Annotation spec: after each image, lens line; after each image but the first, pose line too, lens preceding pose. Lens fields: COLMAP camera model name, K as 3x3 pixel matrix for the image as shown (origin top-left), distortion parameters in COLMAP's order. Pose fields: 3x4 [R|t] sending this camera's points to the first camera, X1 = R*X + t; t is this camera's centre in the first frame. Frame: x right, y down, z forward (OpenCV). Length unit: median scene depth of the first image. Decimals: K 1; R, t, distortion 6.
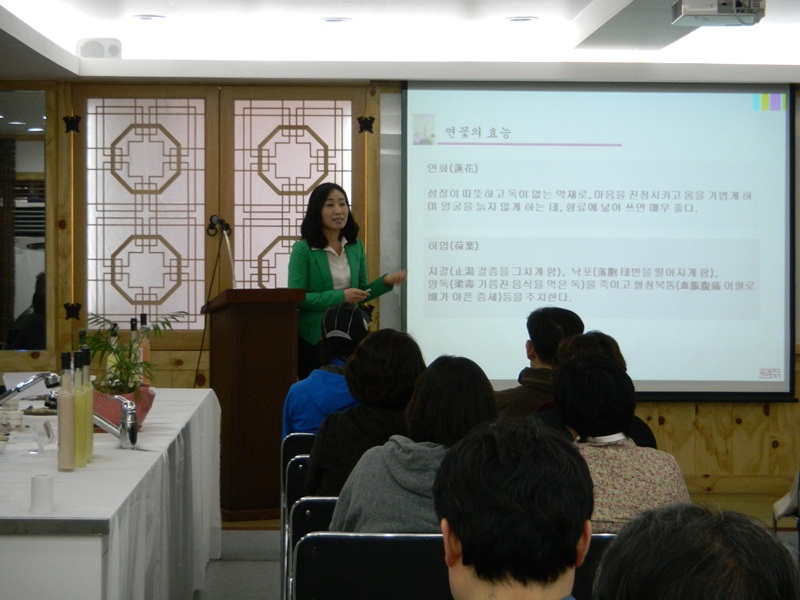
lens RADIAL K [[1865.3, 0, 402.8], [0, 1865.3, 296.4], [0, 0, 1]] dist [-0.023448, 0.000000]
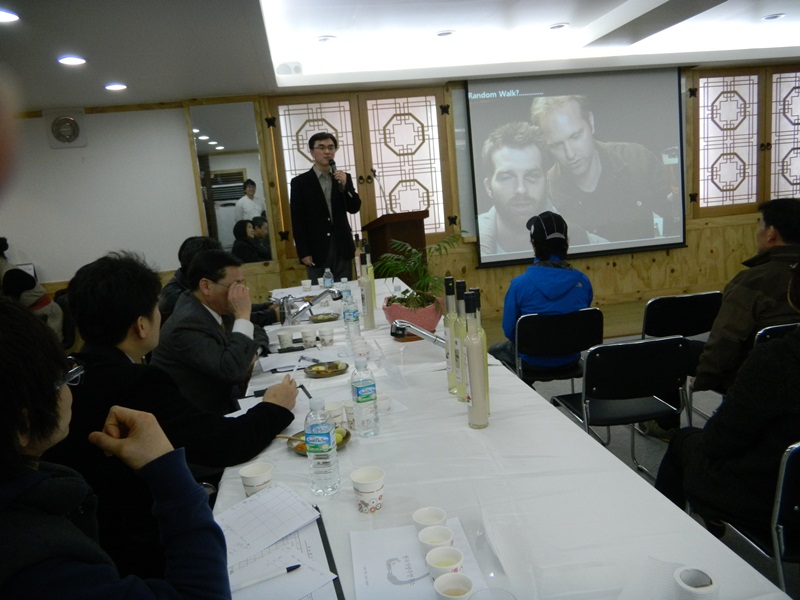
lens RADIAL K [[637.5, 0, 402.4], [0, 637.5, 303.2], [0, 0, 1]] dist [-0.007018, 0.002781]
pose [[0.988587, -0.108167, 0.104856, -0.138189], [0.092315, 0.985005, 0.145749, -0.006379], [-0.119049, -0.134406, 0.983749, 0.408967]]
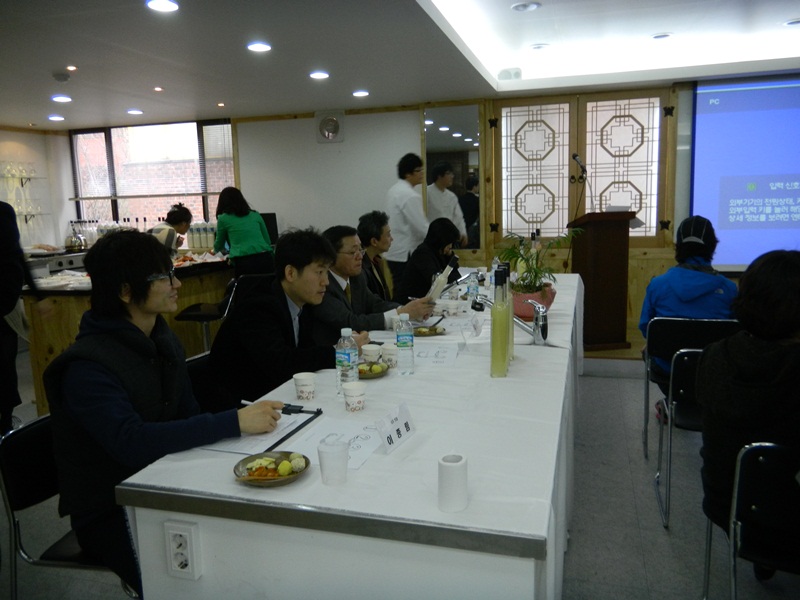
lens RADIAL K [[637.5, 0, 400.7], [0, 637.5, 302.3], [0, 0, 1]] dist [-0.007018, 0.002781]
pose [[0.948929, 0.016843, -0.315041, -0.065056], [0.023679, 0.991955, 0.124353, 0.000642], [0.314601, -0.125462, 0.940896, 0.368364]]
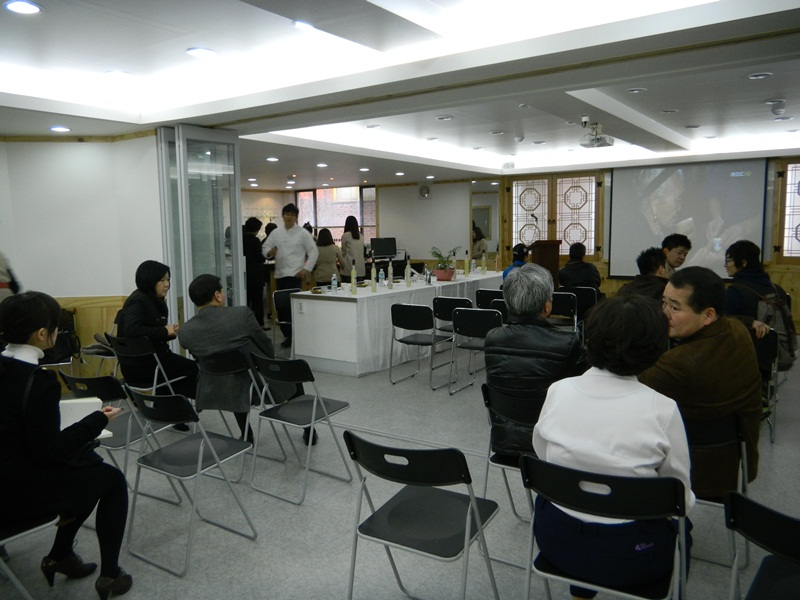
lens RADIAL K [[637.5, 0, 398.2], [0, 637.5, 307.5], [0, 0, 1]] dist [-0.007018, 0.002781]
pose [[0.799930, 0.053837, -0.597673, 0.336626], [0.002437, 0.995668, 0.092949, 0.006938], [0.600088, -0.075810, 0.796334, -0.003279]]
